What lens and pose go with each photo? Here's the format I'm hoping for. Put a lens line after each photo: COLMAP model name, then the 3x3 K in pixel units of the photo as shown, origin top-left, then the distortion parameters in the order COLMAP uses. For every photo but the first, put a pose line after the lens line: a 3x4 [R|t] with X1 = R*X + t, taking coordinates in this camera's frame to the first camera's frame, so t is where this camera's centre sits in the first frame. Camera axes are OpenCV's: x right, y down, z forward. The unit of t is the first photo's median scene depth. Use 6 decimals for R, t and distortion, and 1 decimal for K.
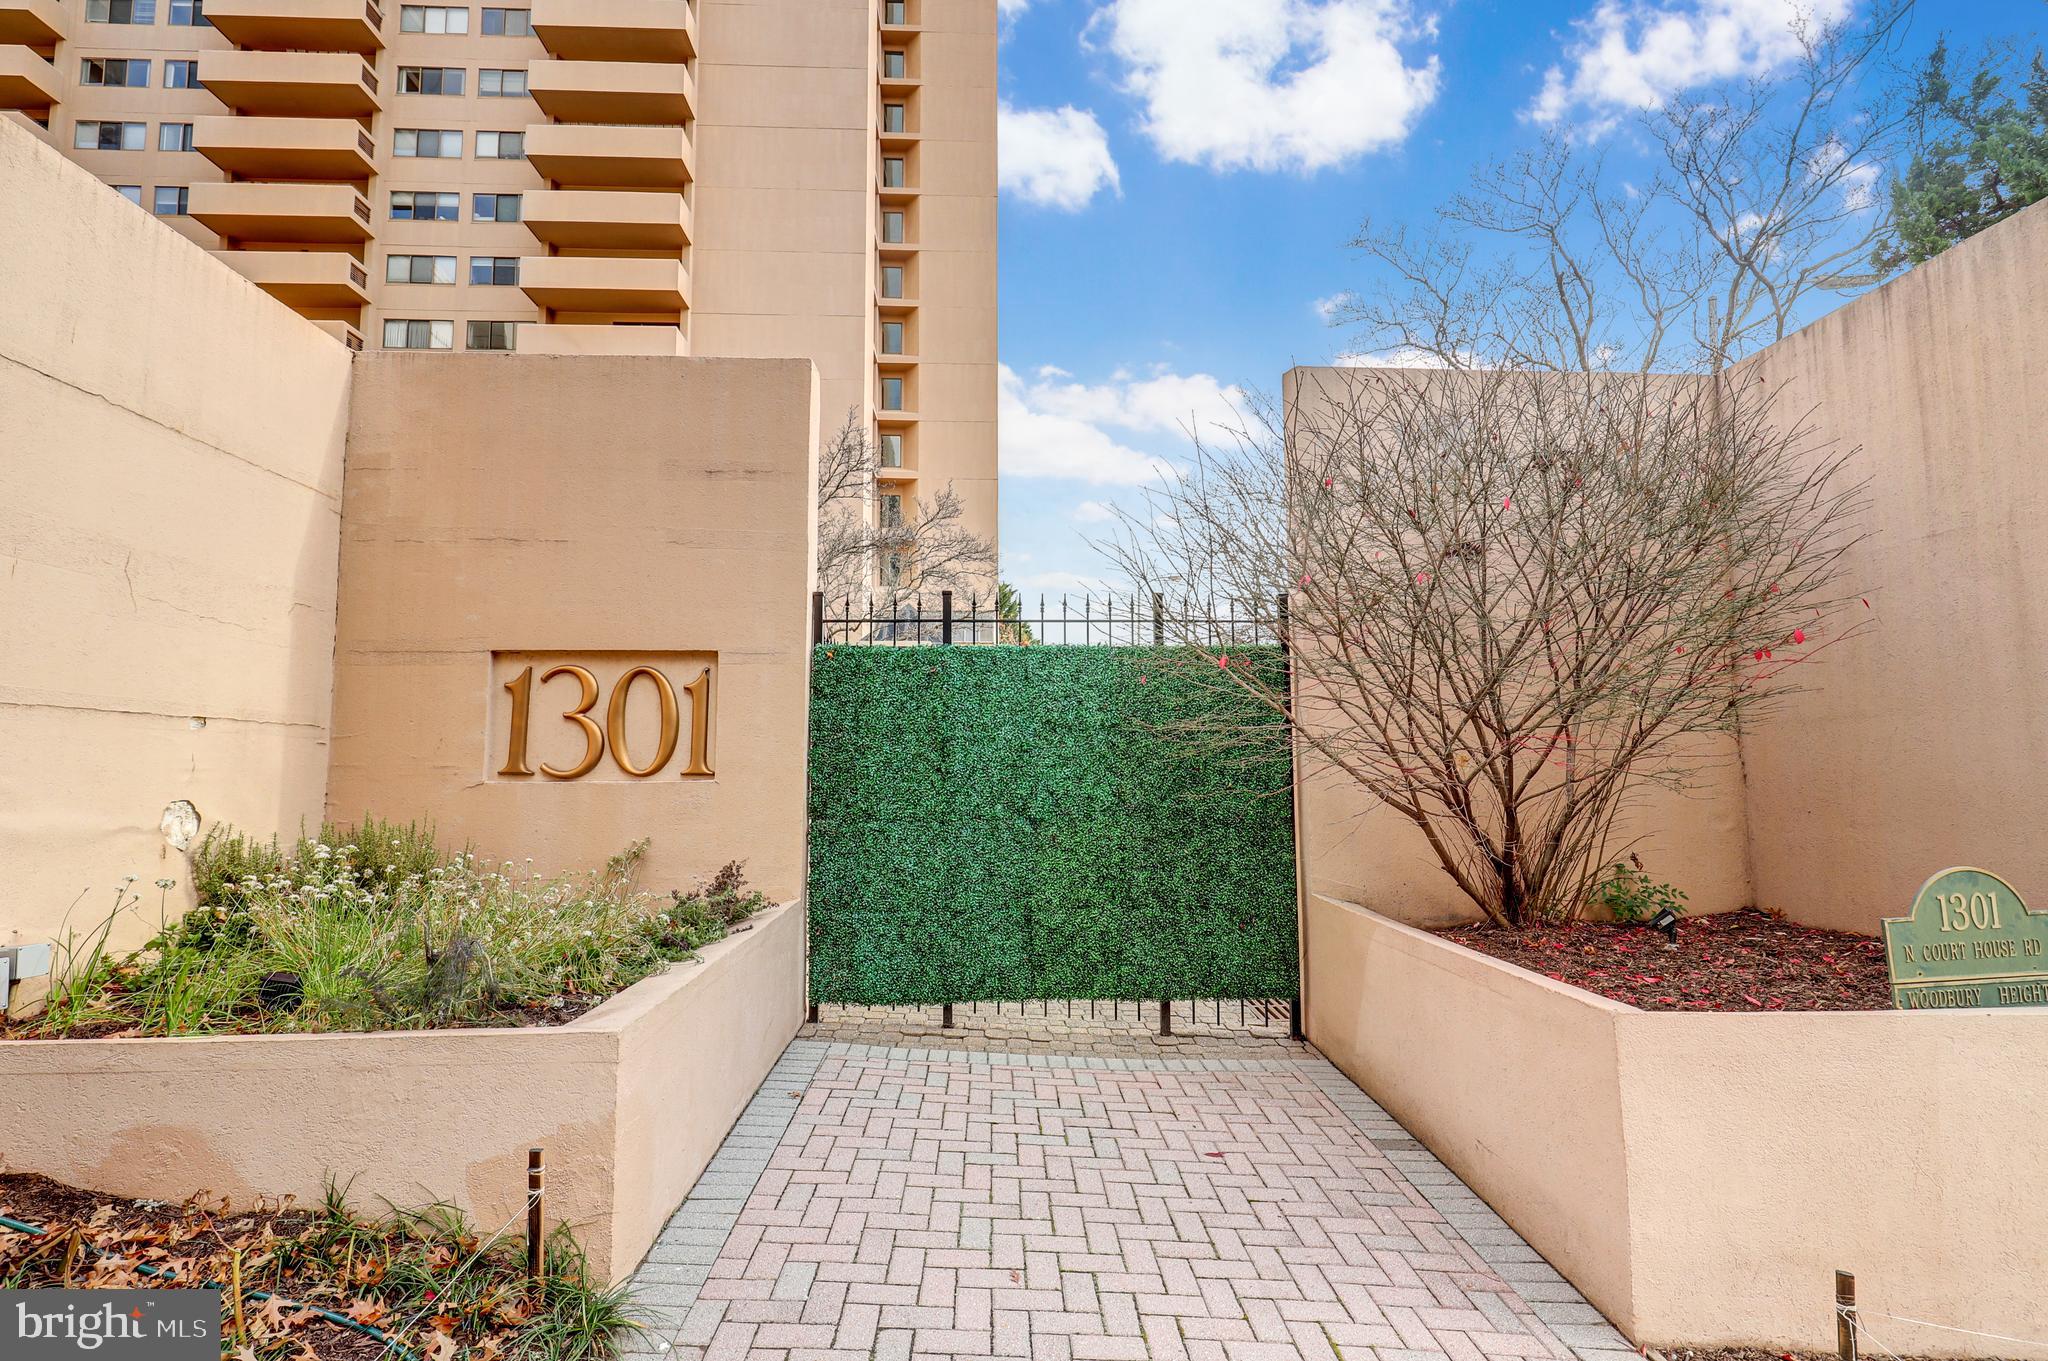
lens RADIAL K [[1094.0, 0, 1024.0], [0, 1094.0, 680.5], [0, 0, 1]] dist [-0.000132, 0.000079]
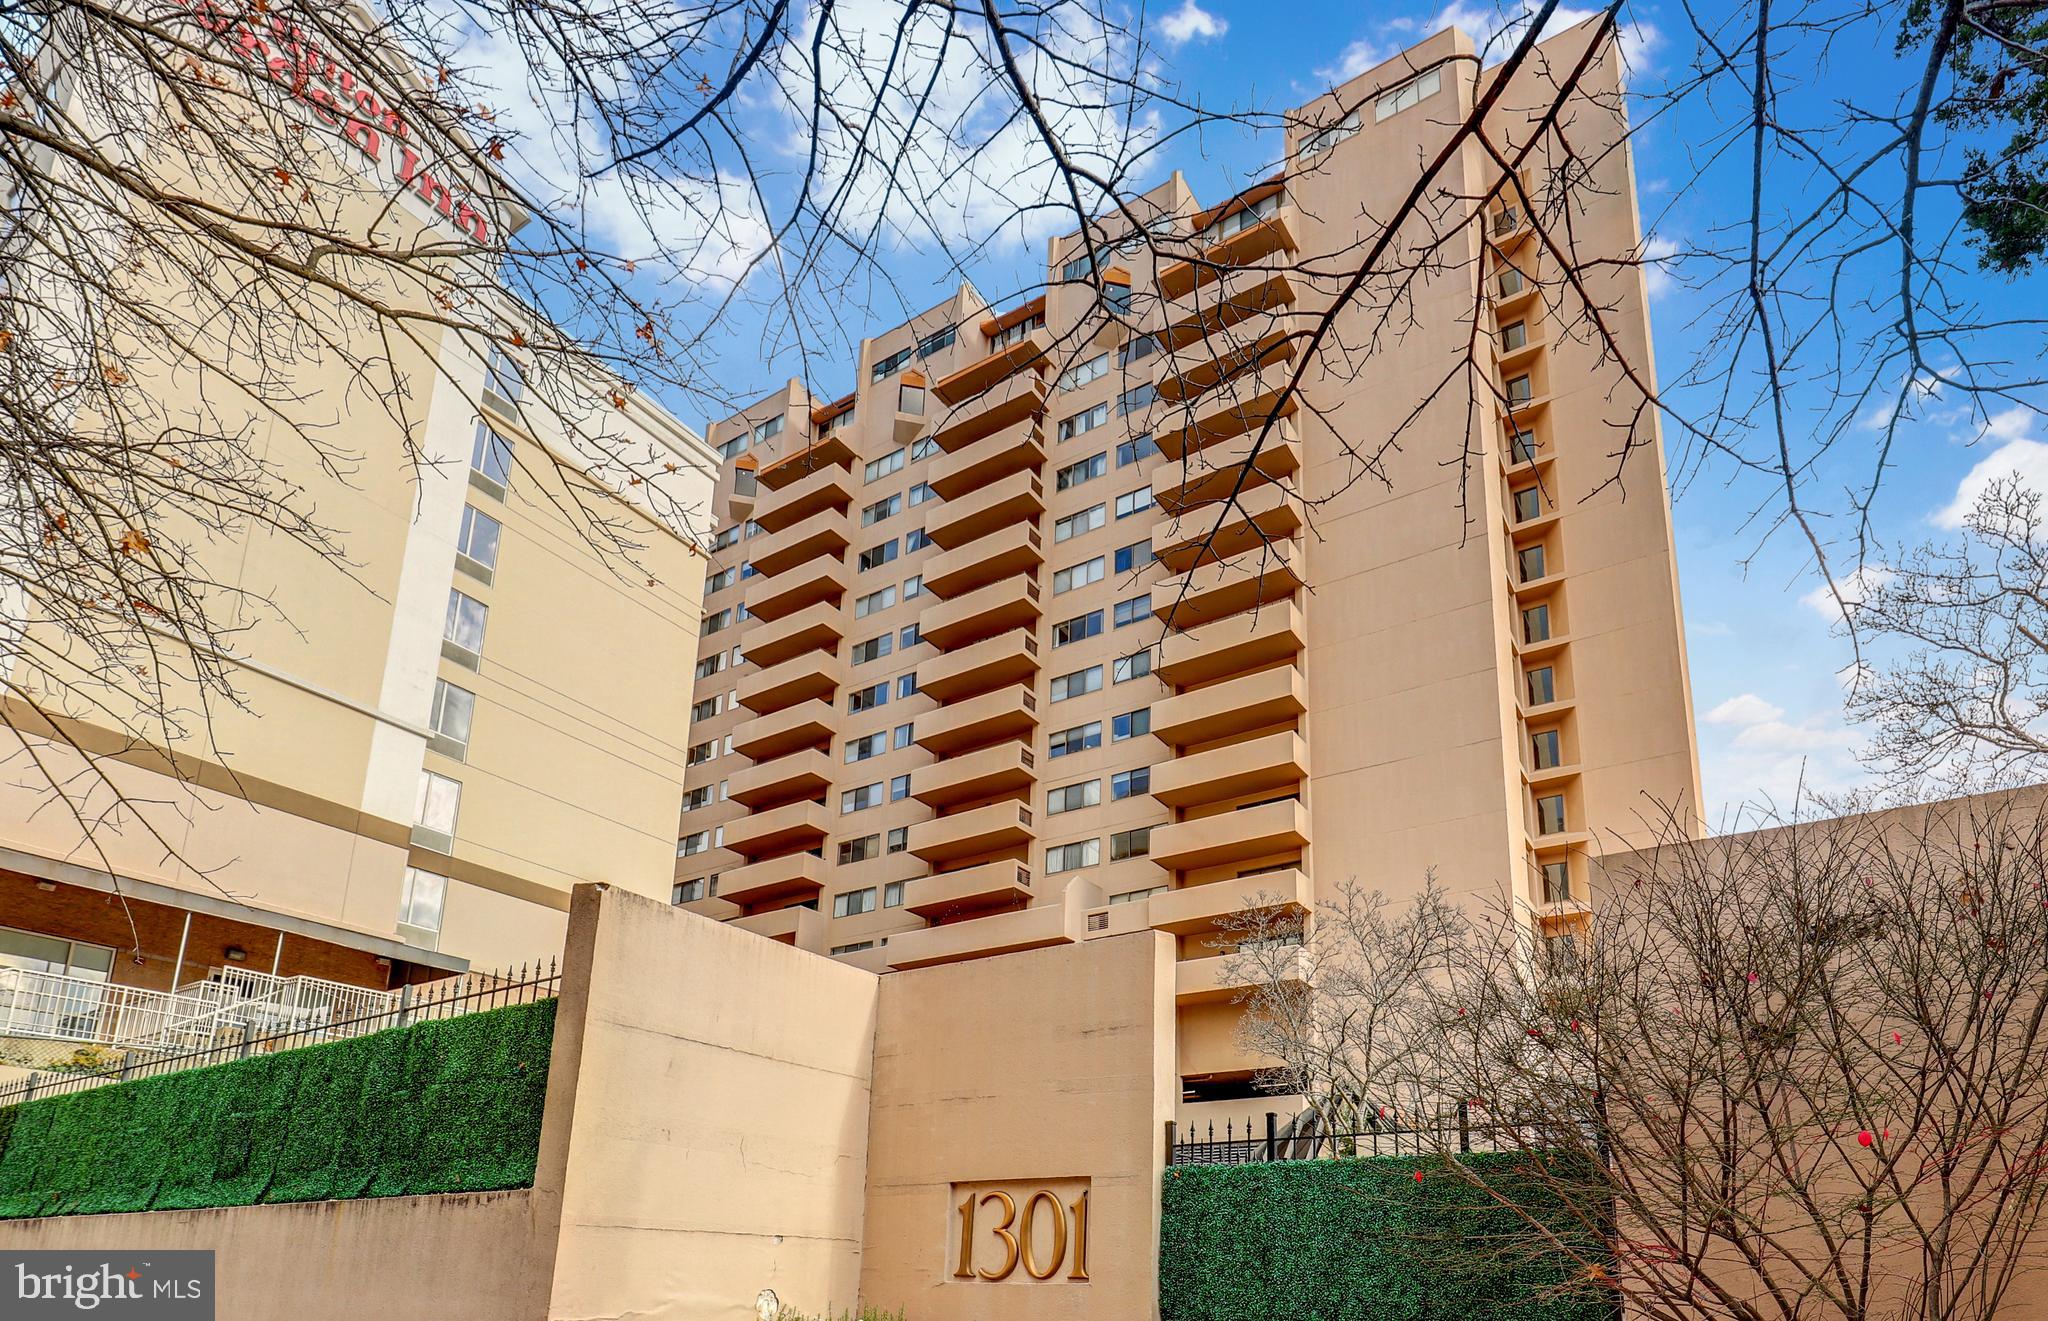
lens RADIAL K [[1633.9, 0, 1024.0], [0, 1633.9, 660.5], [0, 0, 1]] dist [-0.002419, -0.000524]
pose [[0.757156, -0.222075, -0.614327, 0.502047], [0.038580, 0.954000, -0.297314, -0.019290], [0.652094, 0.201412, 0.730894, -0.296840]]
